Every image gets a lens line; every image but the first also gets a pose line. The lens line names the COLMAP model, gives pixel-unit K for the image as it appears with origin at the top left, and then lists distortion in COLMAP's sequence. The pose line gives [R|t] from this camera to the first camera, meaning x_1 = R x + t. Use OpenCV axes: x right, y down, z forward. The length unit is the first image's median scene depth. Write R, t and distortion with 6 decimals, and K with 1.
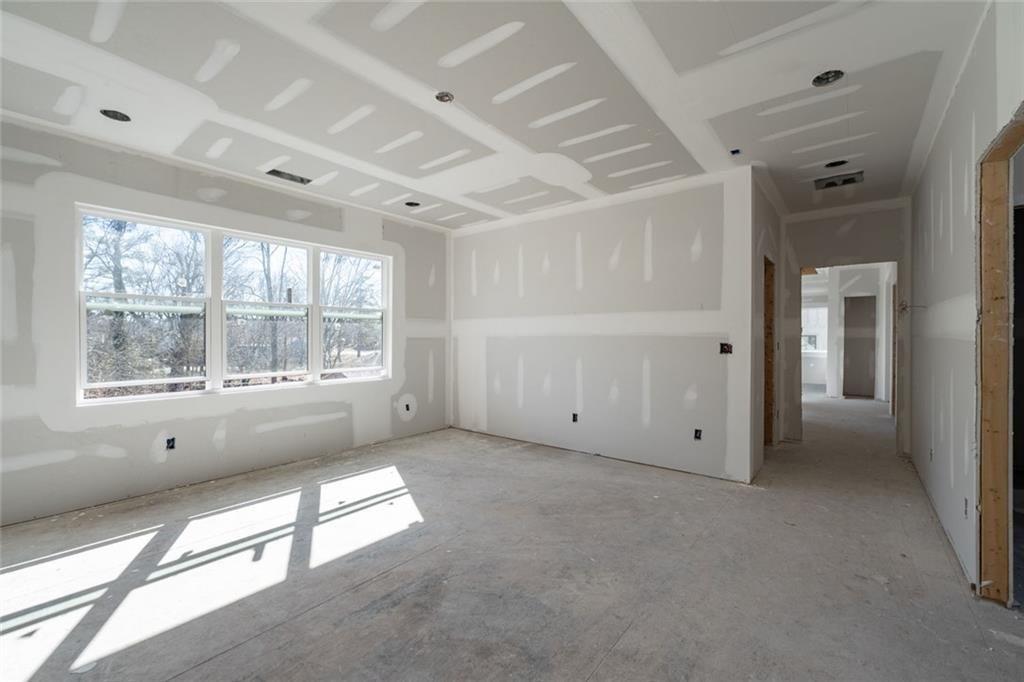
lens RADIAL K [[425.7, 0, 516.9], [0, 425.7, 338.3], [0, 0, 1]] dist [-0.004191, 0.000053]
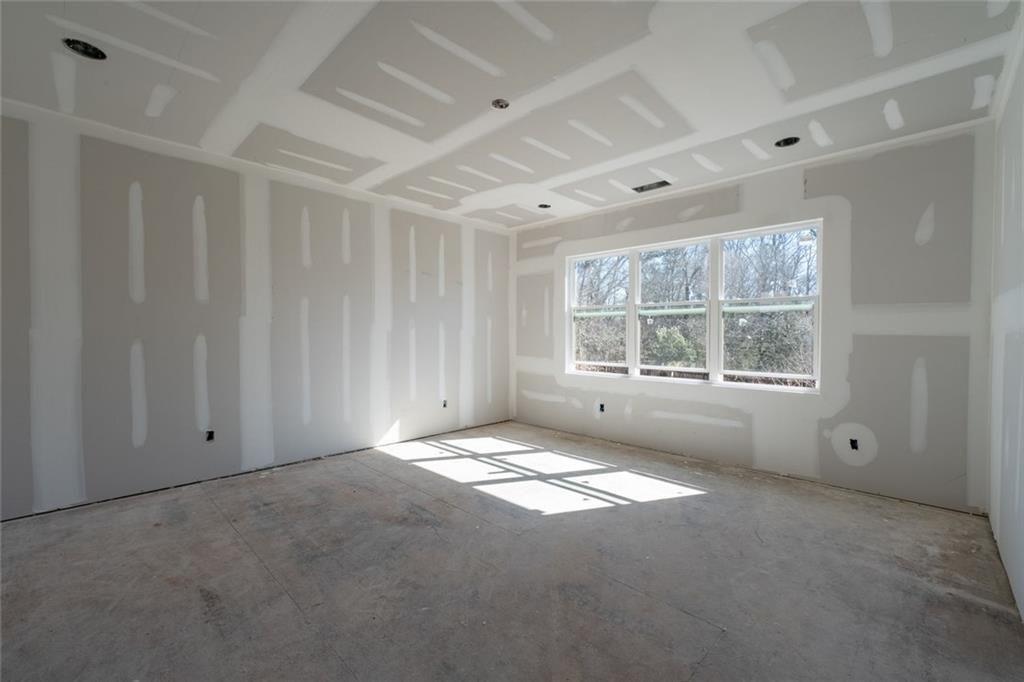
lens RADIAL K [[425.7, 0, 517.4], [0, 425.7, 337.7], [0, 0, 1]] dist [-0.004191, 0.000053]
pose [[-0.092365, 0.007411, -0.995698, 0.639019], [-0.008848, 0.999927, 0.008263, 0.001220], [0.995686, 0.009574, -0.092293, 0.831844]]
